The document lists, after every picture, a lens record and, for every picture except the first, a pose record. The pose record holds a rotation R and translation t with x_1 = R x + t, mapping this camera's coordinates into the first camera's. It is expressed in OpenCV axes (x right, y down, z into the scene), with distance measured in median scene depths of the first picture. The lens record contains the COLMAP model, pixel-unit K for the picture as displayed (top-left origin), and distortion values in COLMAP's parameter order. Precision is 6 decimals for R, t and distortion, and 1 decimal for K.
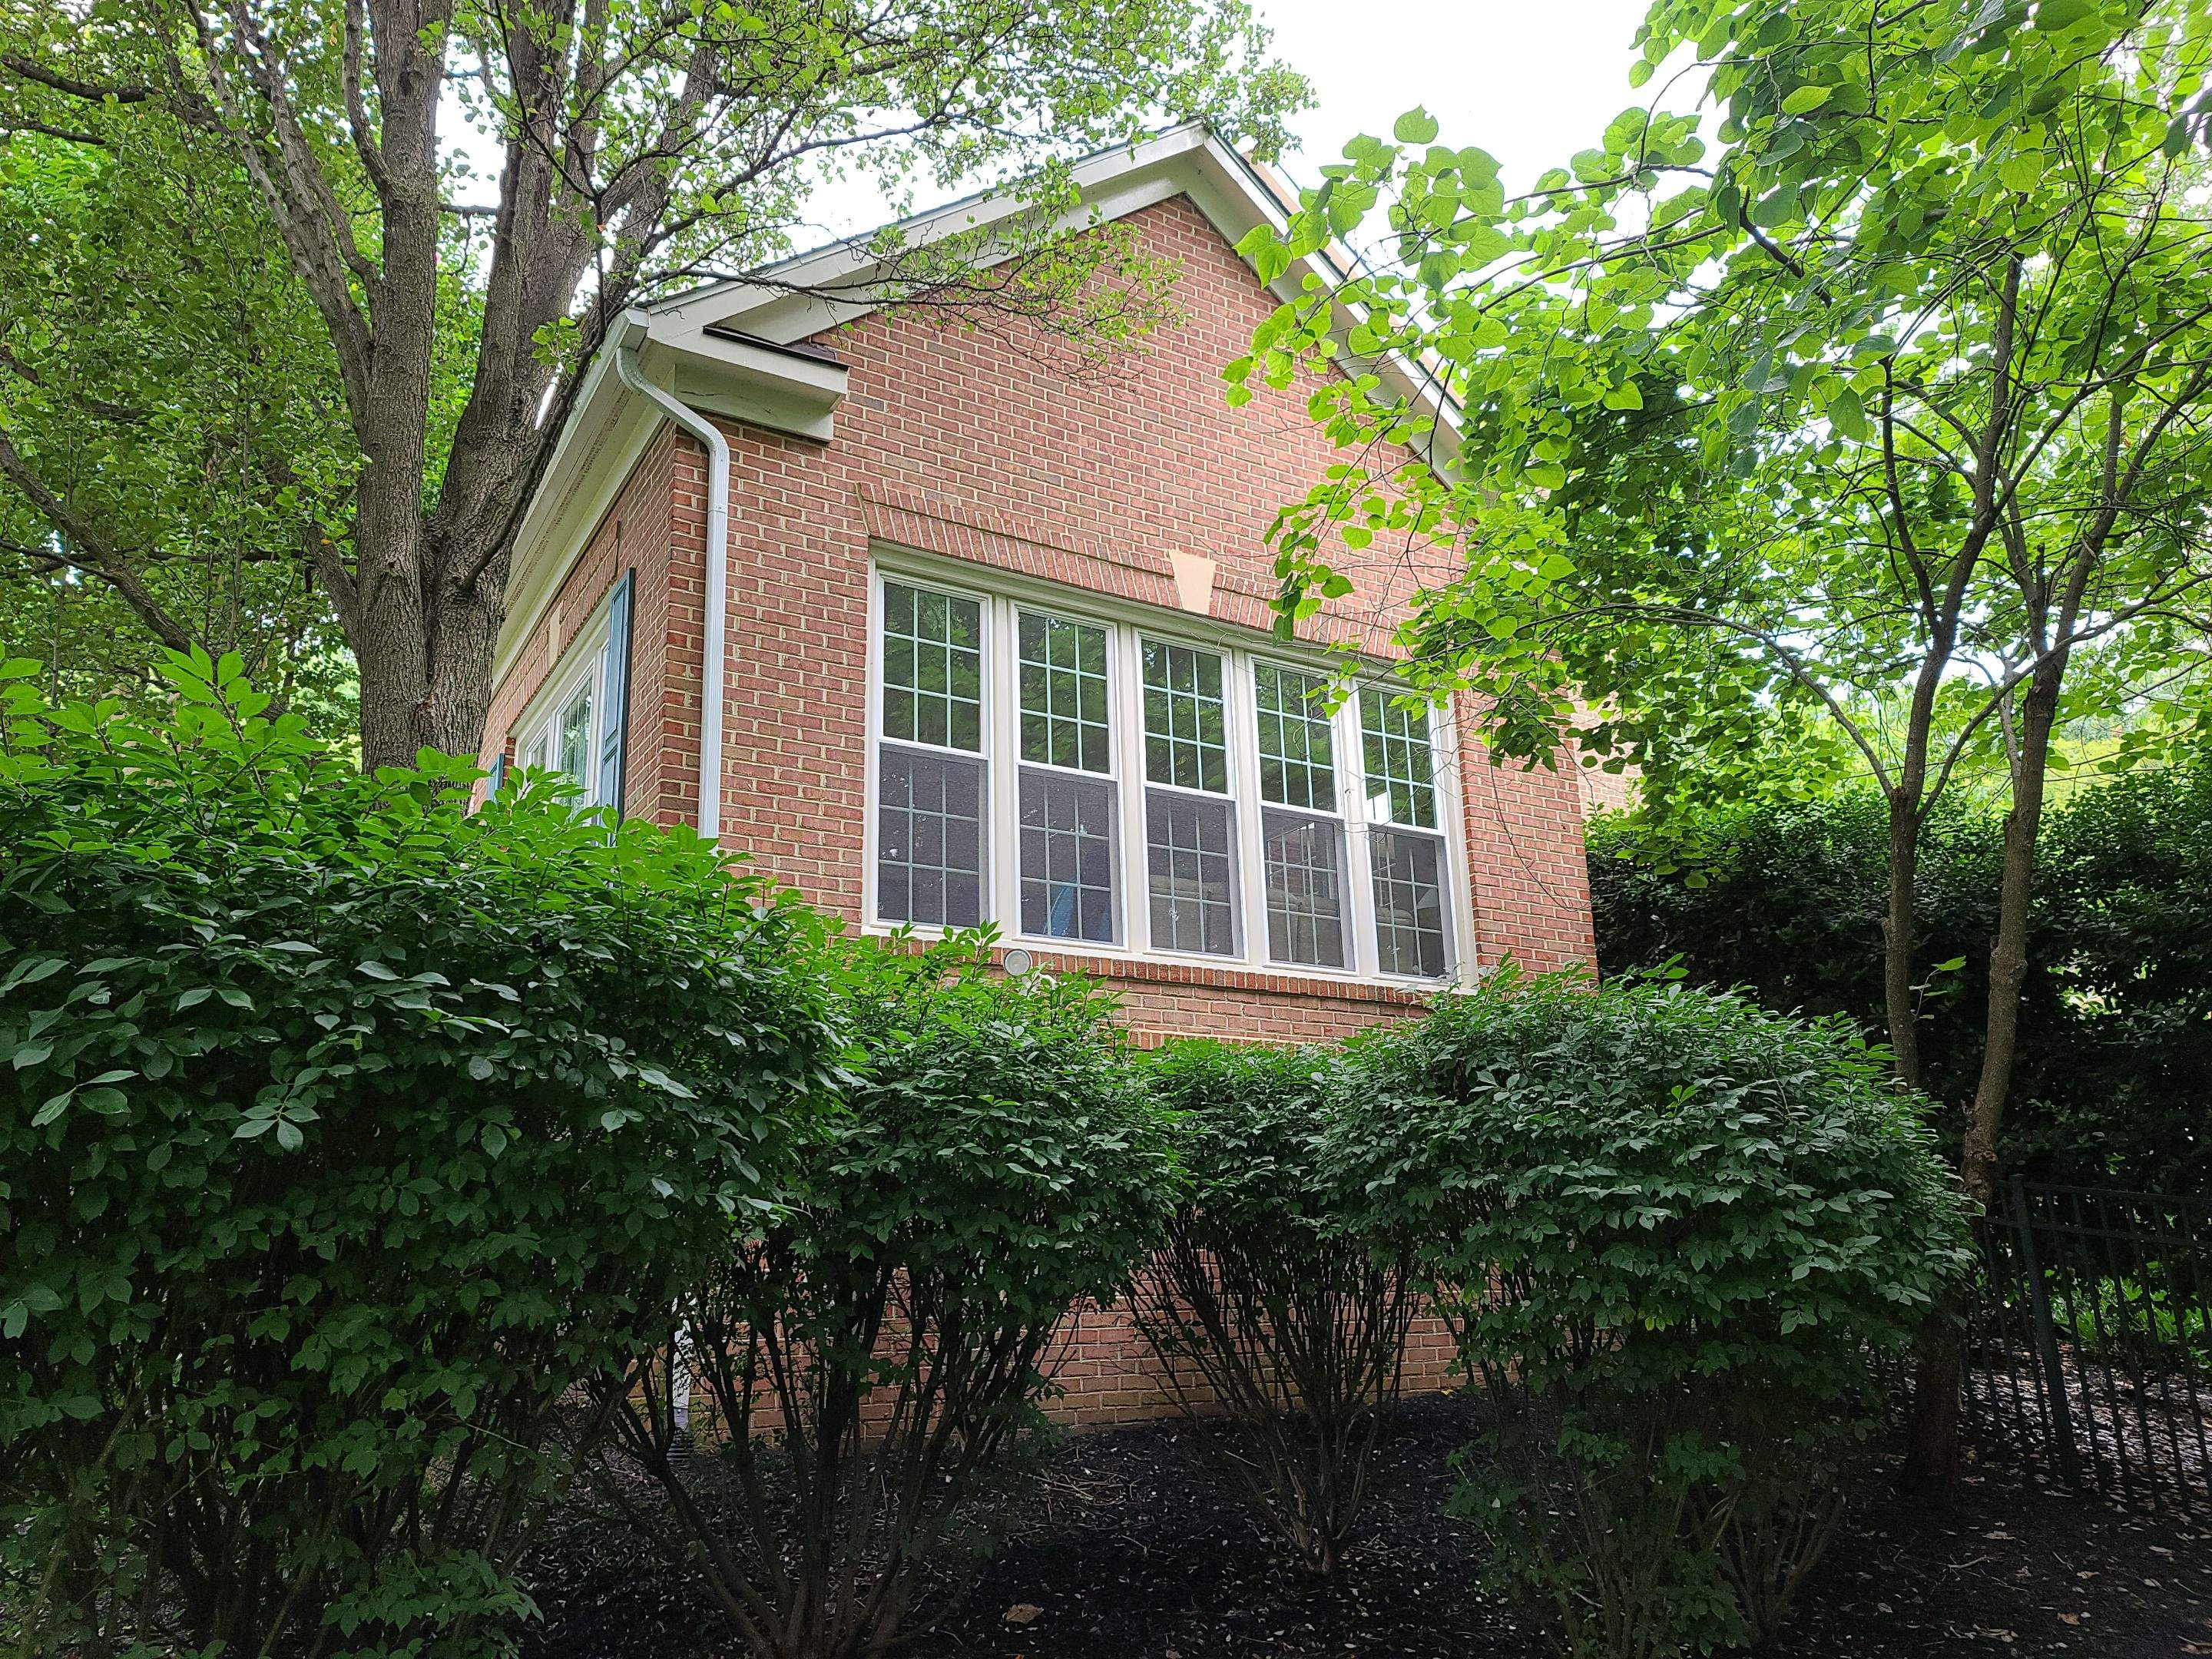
lens RADIAL K [[1525.5, 0, 1112.6], [0, 1525.5, 835.8], [0, 0, 1]] dist [0.050342, 0.003920]
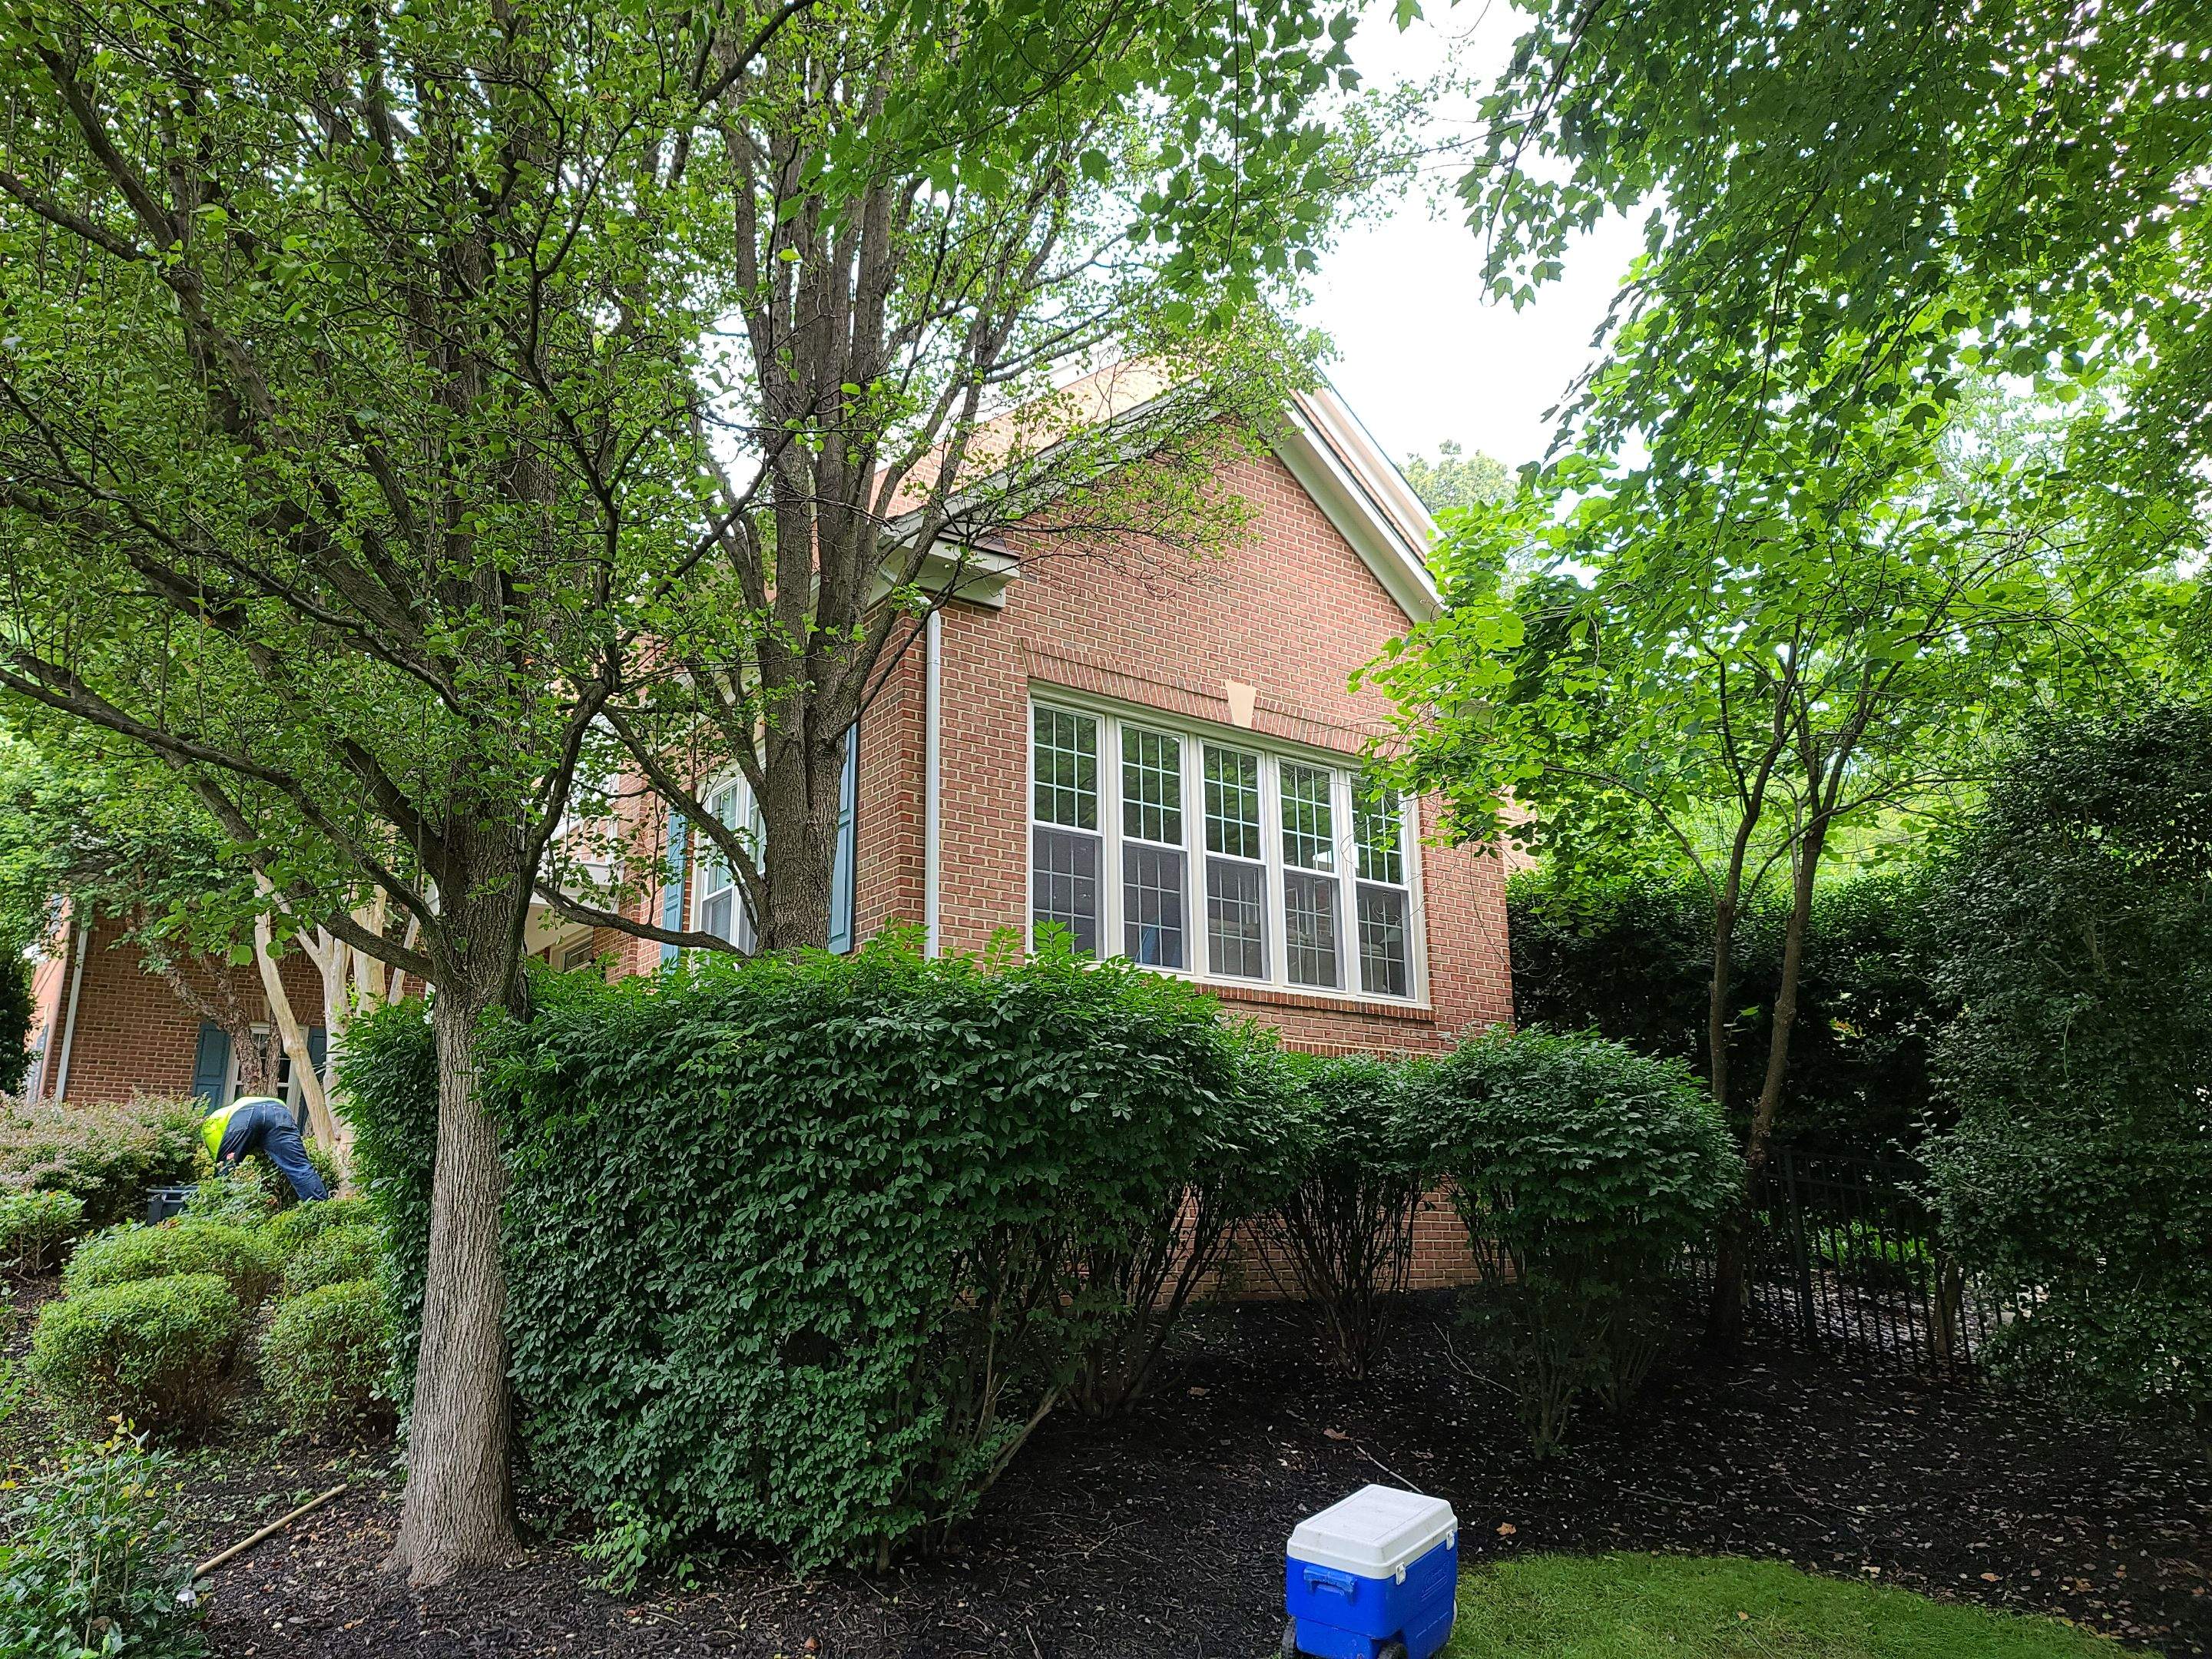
lens RADIAL K [[1525.5, 0, 1116.1], [0, 1525.5, 819.8], [0, 0, 1]] dist [0.050342, 0.003920]
pose [[0.995922, 0.038350, 0.081659, -0.178157], [-0.039713, 0.999097, 0.015121, -0.084038], [-0.081006, -0.018303, 0.996546, -0.382251]]
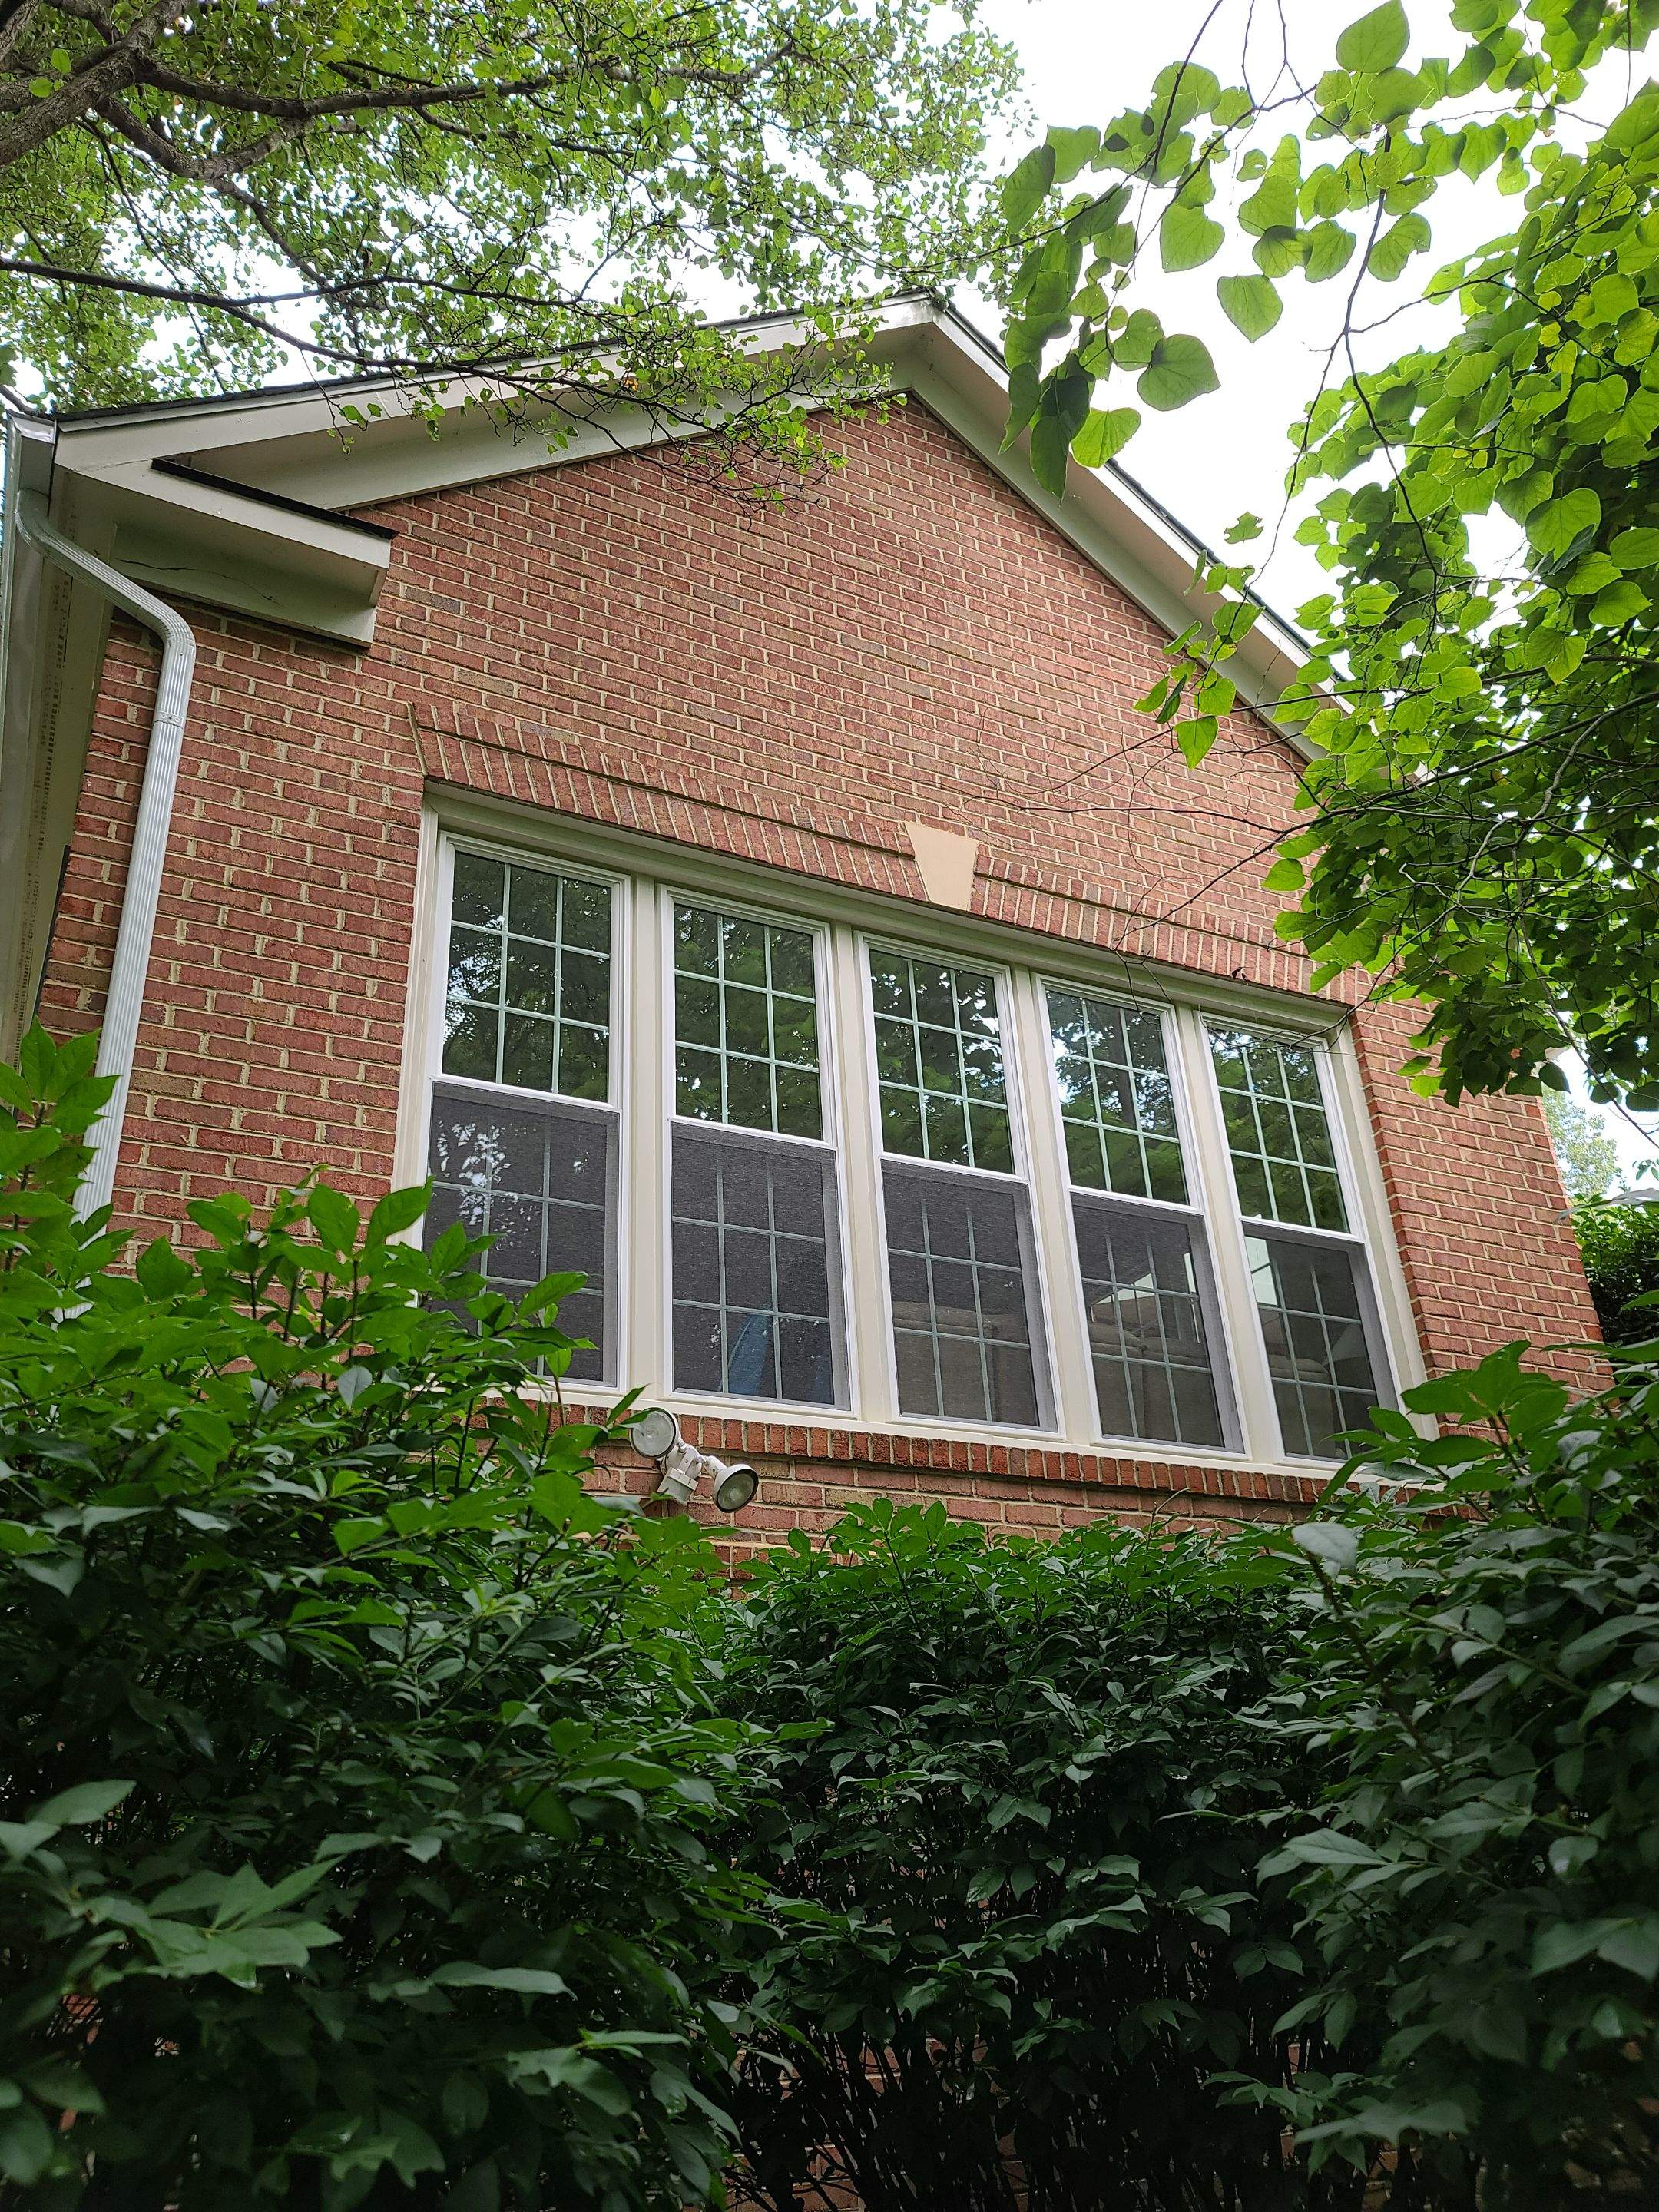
lens RADIAL K [[1525.5, 0, 795.1], [0, 1525.5, 1136.1], [0, 0, 1]] dist [0.050342, 0.003920]
pose [[0.995013, -0.052804, -0.084621, 0.040765], [0.037643, 0.984435, -0.171672, 0.067056], [0.092369, 0.167630, 0.981513, 0.382572]]
